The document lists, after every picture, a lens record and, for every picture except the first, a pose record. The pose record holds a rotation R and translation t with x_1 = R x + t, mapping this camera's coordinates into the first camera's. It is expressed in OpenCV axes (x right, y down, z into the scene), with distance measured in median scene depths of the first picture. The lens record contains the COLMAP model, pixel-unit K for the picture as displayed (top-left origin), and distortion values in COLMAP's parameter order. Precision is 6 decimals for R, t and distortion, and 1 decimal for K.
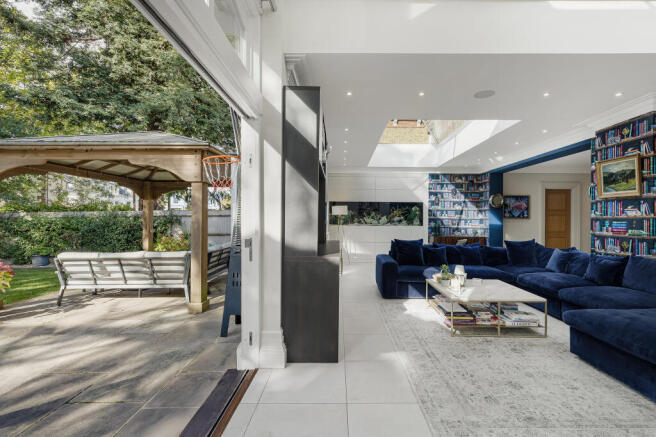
lens RADIAL K [[291.0, 0, 338.1], [0, 291.0, 220.9], [0, 0, 1]] dist [0.012400, -0.003072]
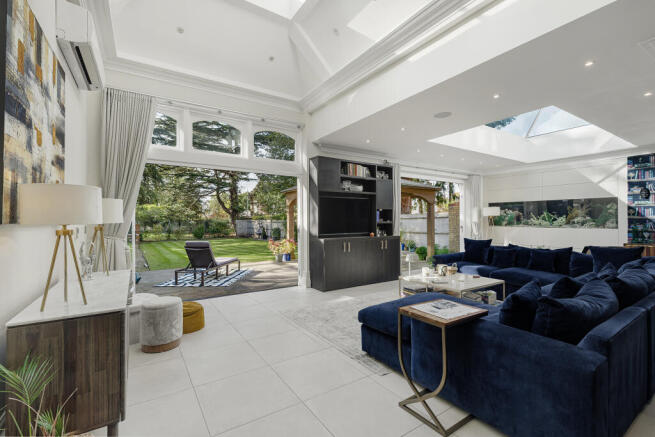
lens RADIAL K [[290.6, 0, 328.8], [0, 290.6, 217.8], [0, 0, 1]] dist [0.012400, -0.003072]
pose [[0.549487, -0.011970, -0.835417, 0.858315], [-0.002667, 0.999867, -0.016080, 0.004789], [0.835498, 0.011064, 0.549382, -0.029122]]
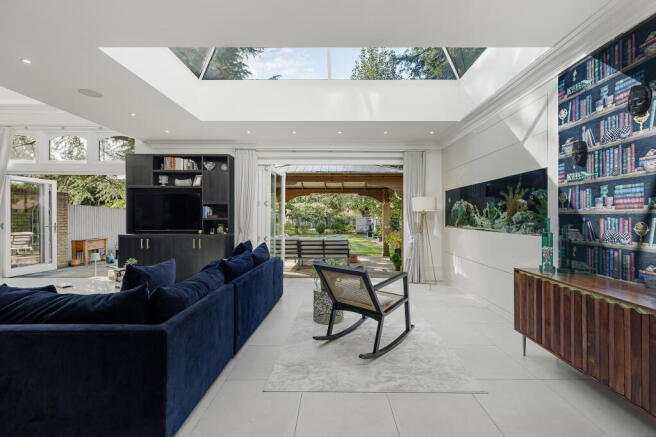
lens RADIAL K [[291.0, 0, 333.0], [0, 291.0, 217.7], [0, 0, 1]] dist [0.012400, -0.003072]
pose [[0.007949, -0.002501, -0.999965, 1.061412], [-0.012622, 0.999917, -0.002602, -0.002145], [0.999889, 0.012643, 0.007916, 1.265344]]
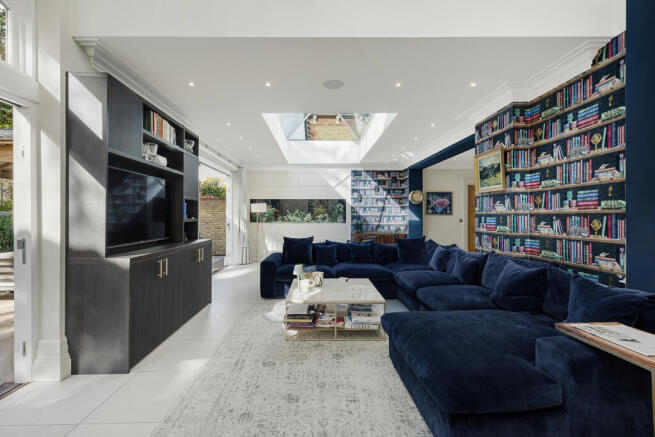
lens RADIAL K [[290.6, 0, 315.7], [0, 290.6, 215.2], [0, 0, 1]] dist [0.012400, -0.003072]
pose [[0.999902, -0.006639, 0.012357, 0.299865], [0.006789, 0.999903, -0.012142, 0.002474], [-0.012275, 0.012225, 0.999850, 0.037846]]
